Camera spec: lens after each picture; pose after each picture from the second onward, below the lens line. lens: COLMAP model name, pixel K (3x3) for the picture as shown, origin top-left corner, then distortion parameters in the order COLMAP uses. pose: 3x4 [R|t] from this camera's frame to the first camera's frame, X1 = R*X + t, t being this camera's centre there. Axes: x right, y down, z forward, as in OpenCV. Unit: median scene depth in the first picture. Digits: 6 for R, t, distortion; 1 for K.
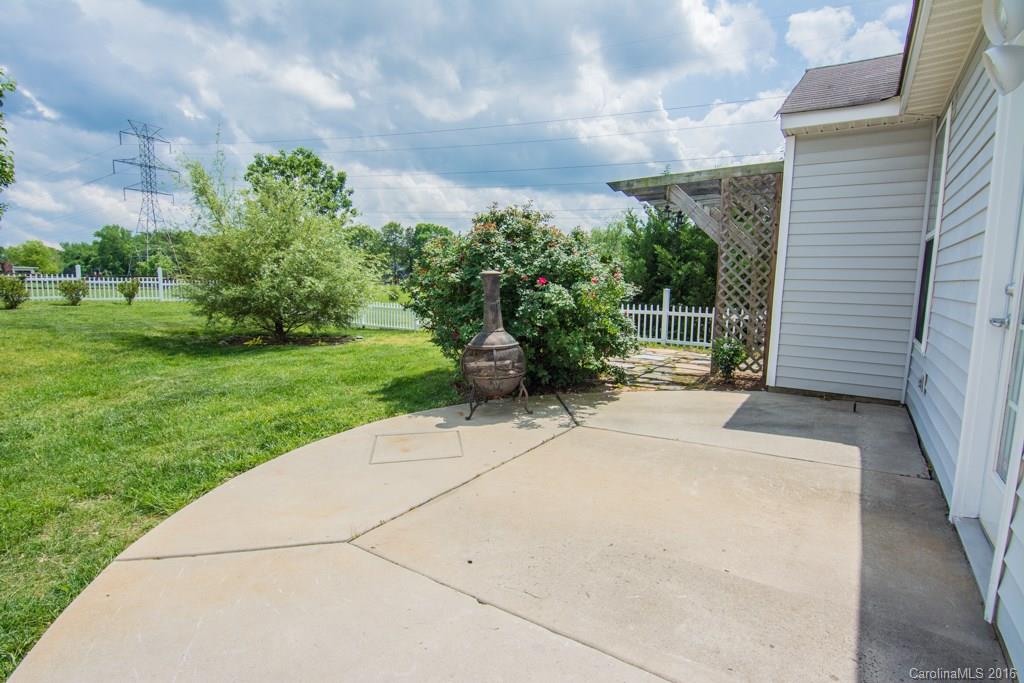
lens RADIAL K [[496.5, 0, 515.2], [0, 496.5, 344.5], [0, 0, 1]] dist [-0.005420, -0.011592]
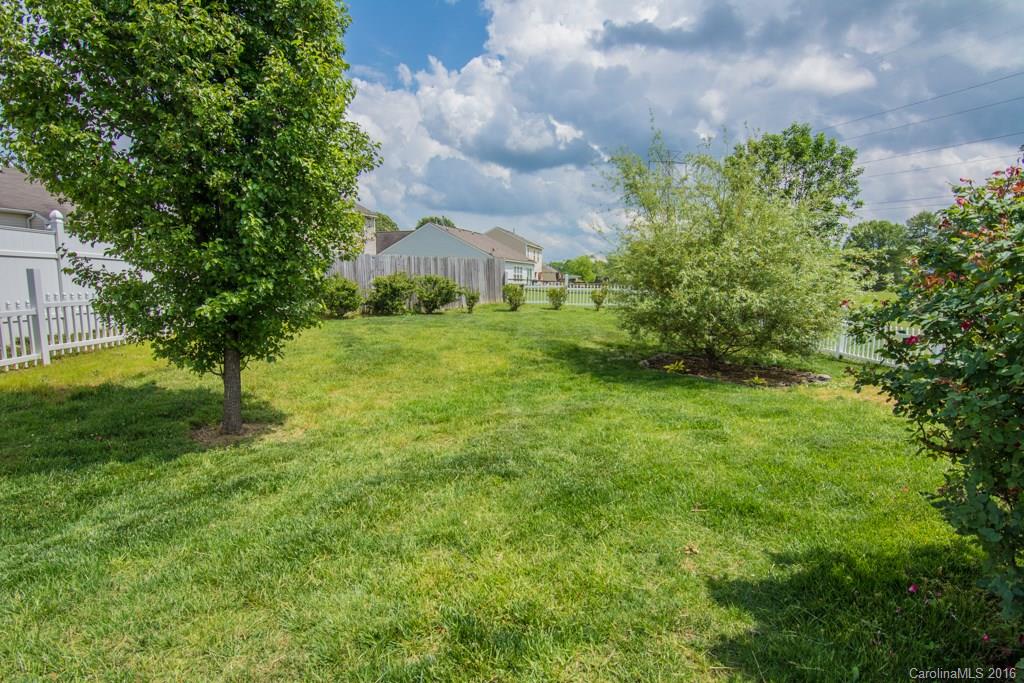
lens RADIAL K [[508.5, 0, 512.4], [0, 508.5, 311.4], [0, 0, 1]] dist [-0.002978, -0.017327]
pose [[0.607392, 0.037724, -0.793506, -0.030142], [-0.098273, 0.994767, -0.027931, -0.031559], [0.788301, 0.094946, 0.607921, 0.200237]]
